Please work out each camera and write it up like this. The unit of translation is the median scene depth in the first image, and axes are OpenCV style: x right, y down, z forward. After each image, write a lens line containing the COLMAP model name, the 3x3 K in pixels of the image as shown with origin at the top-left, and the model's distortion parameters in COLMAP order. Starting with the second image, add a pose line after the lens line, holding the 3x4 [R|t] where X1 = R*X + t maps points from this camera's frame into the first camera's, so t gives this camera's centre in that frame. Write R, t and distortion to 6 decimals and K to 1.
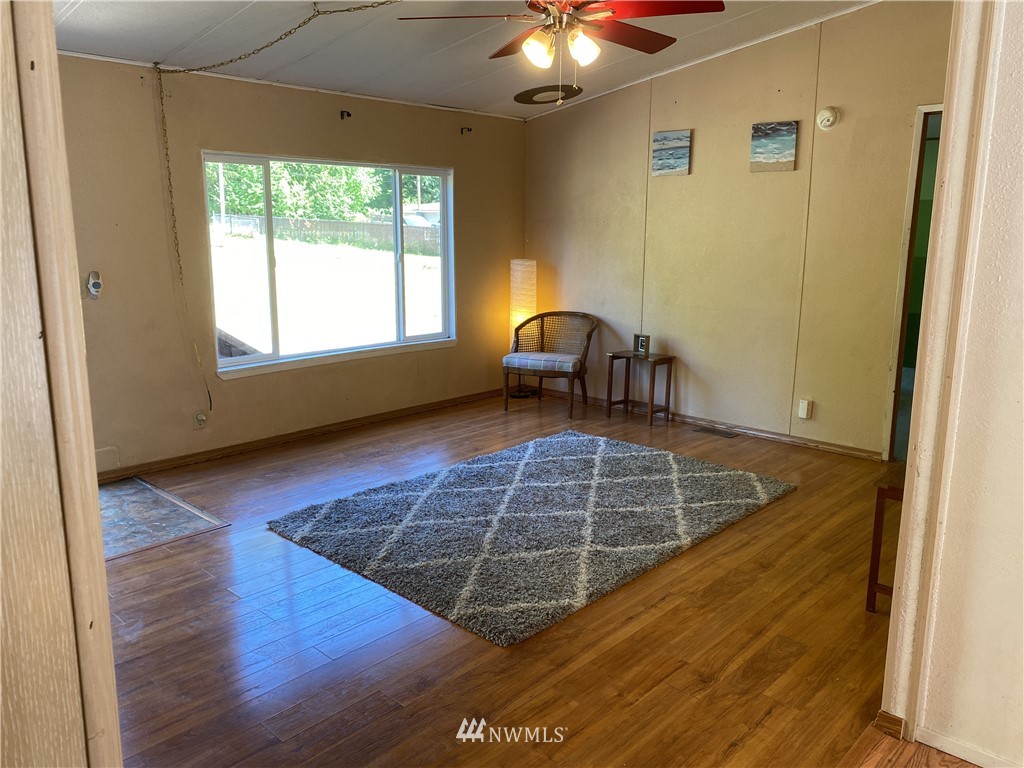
lens RADIAL K [[779.0, 0, 508.8], [0, 779.0, 381.3], [0, 0, 1]] dist [0.047348, -0.043980]
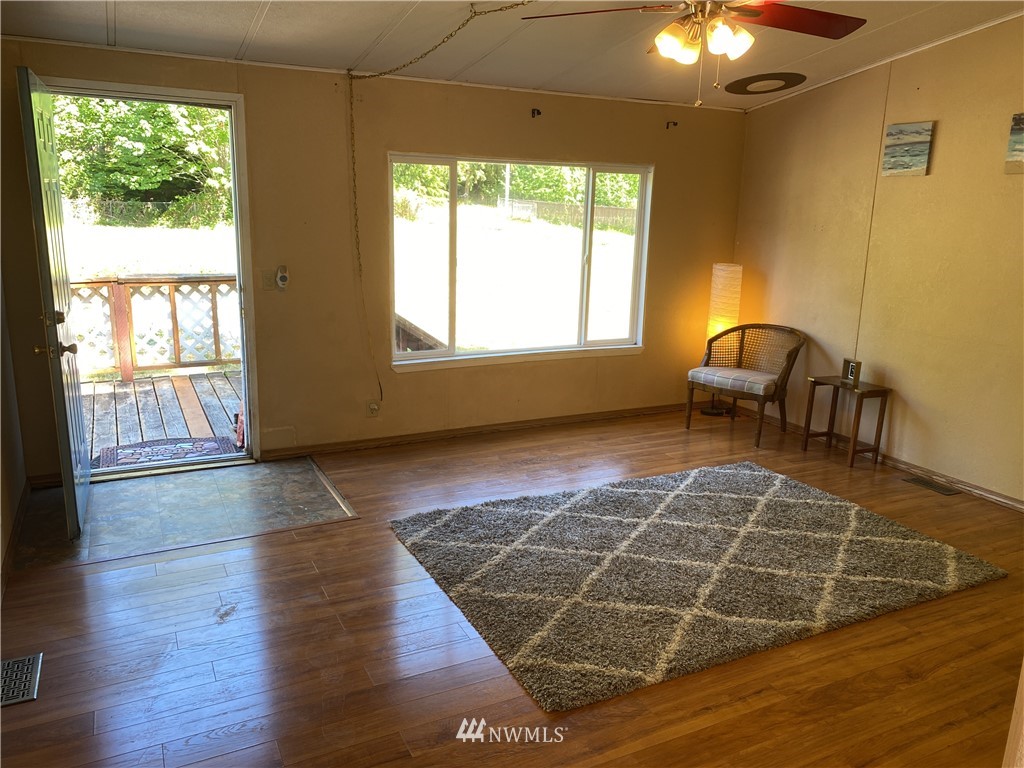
lens RADIAL K [[779.0, 0, 514.2], [0, 779.0, 380.1], [0, 0, 1]] dist [0.047348, -0.043980]
pose [[0.941716, 0.093193, -0.323243, 0.127895], [-0.087593, 0.995647, 0.031865, -0.041201], [0.324805, -0.001694, 0.945779, 0.075033]]
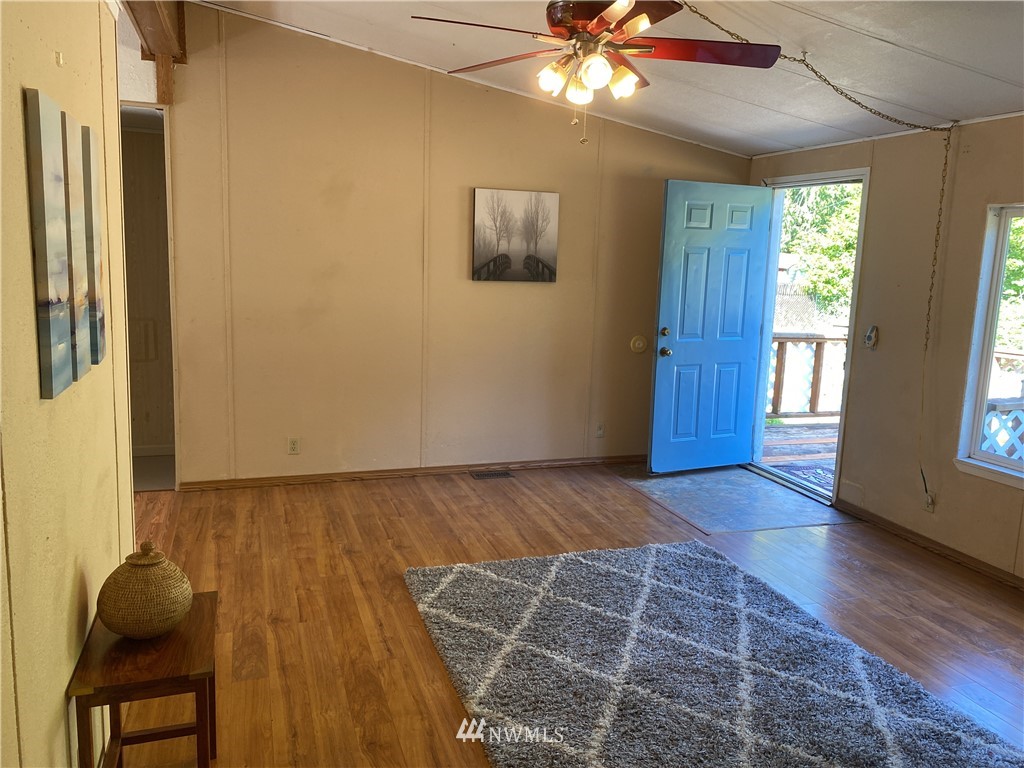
lens RADIAL K [[779.0, 0, 516.2], [0, 779.0, 378.6], [0, 0, 1]] dist [0.047348, -0.043980]
pose [[-0.455754, 0.121619, -0.881758, 0.629622], [-0.219494, 0.944674, 0.243747, -0.209566], [0.862618, 0.304630, -0.403844, 0.952048]]
